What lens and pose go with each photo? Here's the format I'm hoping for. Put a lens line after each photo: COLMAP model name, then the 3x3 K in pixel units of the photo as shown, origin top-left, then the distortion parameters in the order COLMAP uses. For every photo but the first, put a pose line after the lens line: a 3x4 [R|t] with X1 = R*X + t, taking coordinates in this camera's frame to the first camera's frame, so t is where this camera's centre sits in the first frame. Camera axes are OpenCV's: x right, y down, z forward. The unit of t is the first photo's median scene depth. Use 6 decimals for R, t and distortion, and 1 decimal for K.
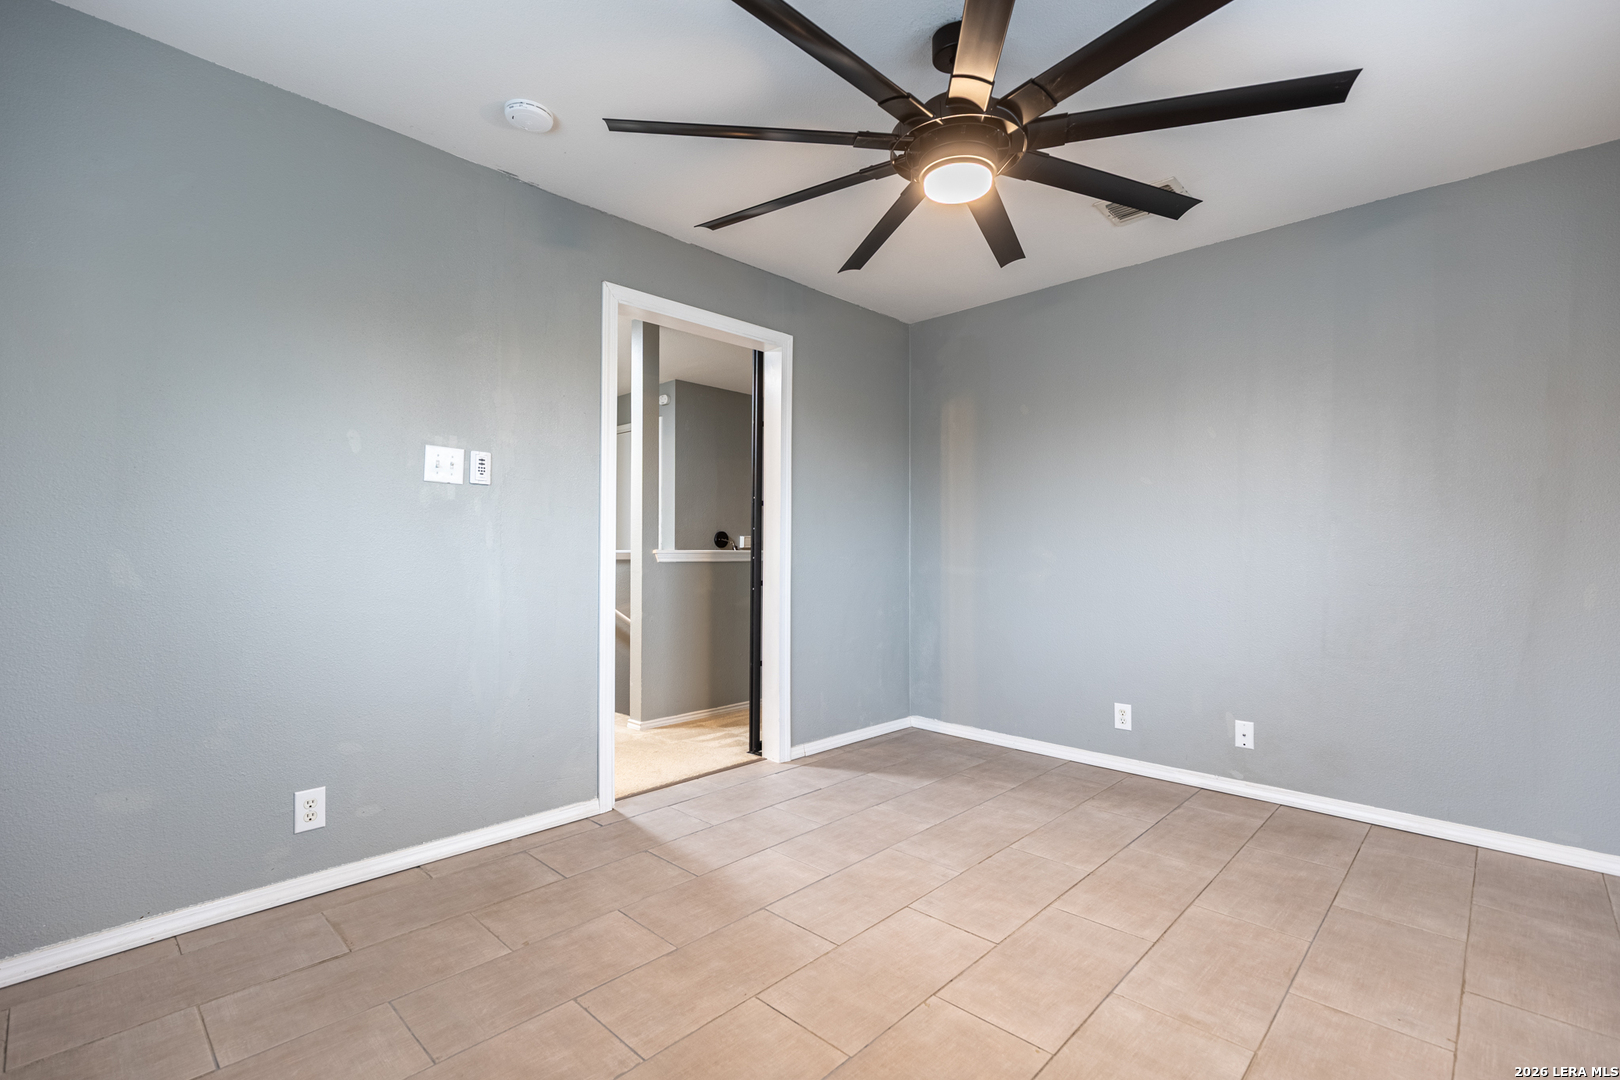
lens RADIAL K [[728.1, 0, 814.4], [0, 728.1, 532.8], [0, 0, 1]] dist [0.004576, 0.000415]
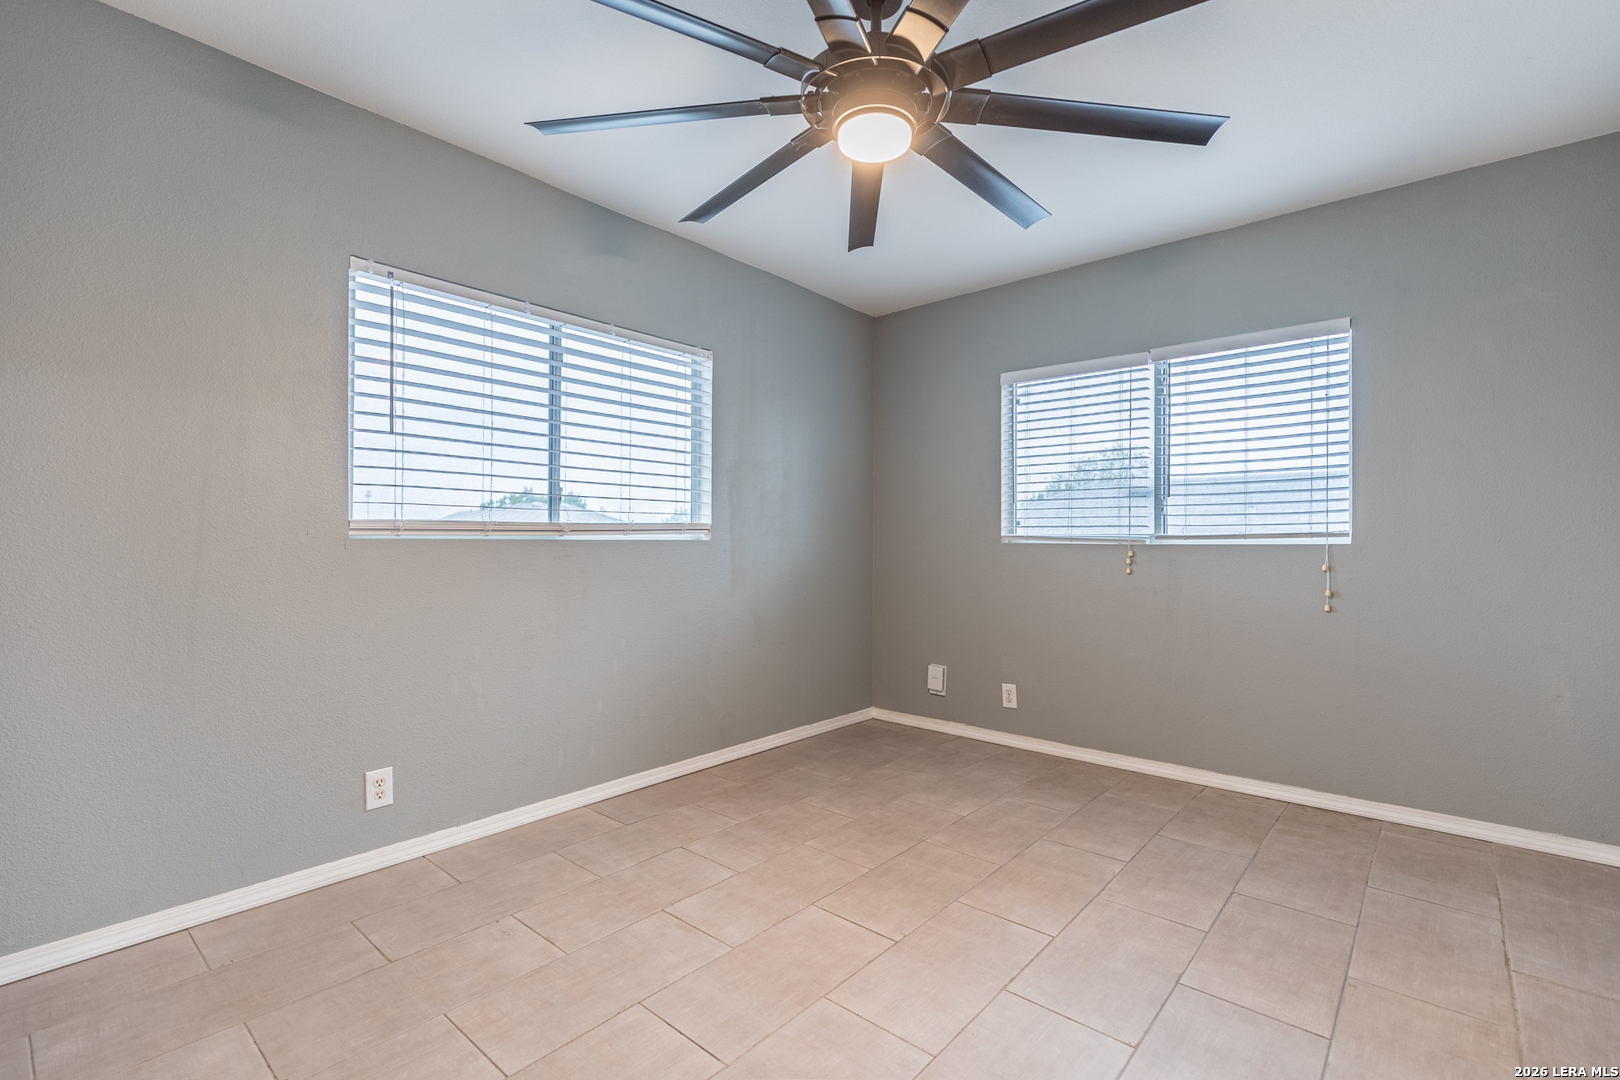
lens RADIAL K [[728.1, 0, 810.0], [0, 728.1, 542.0], [0, 0, 1]] dist [0.004576, 0.000415]
pose [[-0.998998, -0.005302, -0.044443, 0.341216], [-0.004242, 0.999705, -0.023919, 0.050442], [0.044557, -0.023706, -0.998726, 2.071068]]
